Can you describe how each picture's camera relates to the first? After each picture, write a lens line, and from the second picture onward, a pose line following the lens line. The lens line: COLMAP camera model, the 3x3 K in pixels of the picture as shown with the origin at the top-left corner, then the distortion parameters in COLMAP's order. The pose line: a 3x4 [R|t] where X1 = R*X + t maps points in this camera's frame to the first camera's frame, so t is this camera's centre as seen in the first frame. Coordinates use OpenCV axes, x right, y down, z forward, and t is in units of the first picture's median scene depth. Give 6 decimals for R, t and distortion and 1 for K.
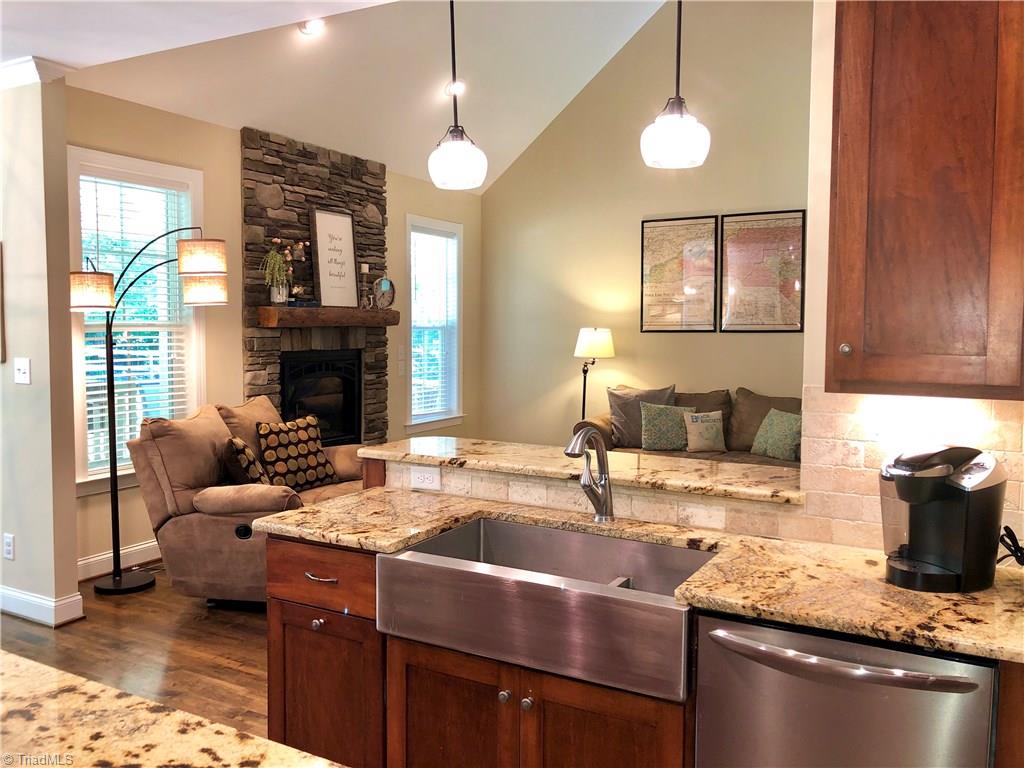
lens RADIAL K [[848.0, 0, 511.4], [0, 848.0, 373.0], [0, 0, 1]] dist [0.112269, -0.188100]
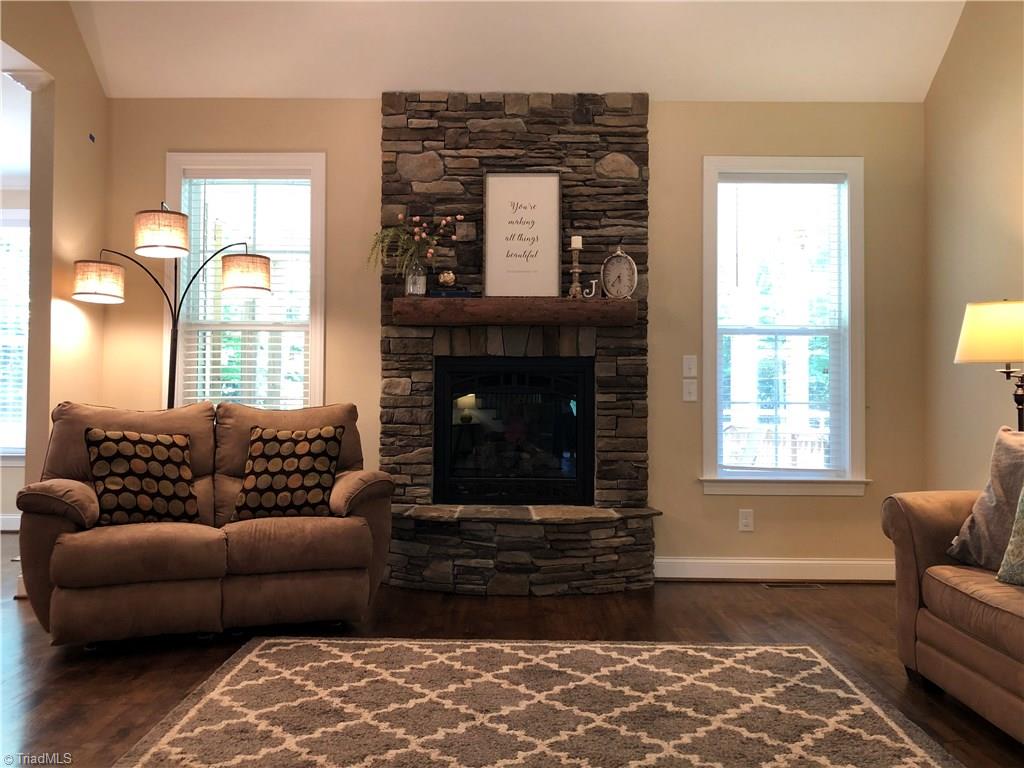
lens RADIAL K [[848.0, 0, 511.4], [0, 848.0, 373.0], [0, 0, 1]] dist [0.112269, -0.188100]
pose [[0.489282, -0.024286, -0.871787, 0.442127], [-0.055250, 0.996741, -0.058775, 0.032677], [0.870374, 0.076924, 0.486346, 0.644120]]
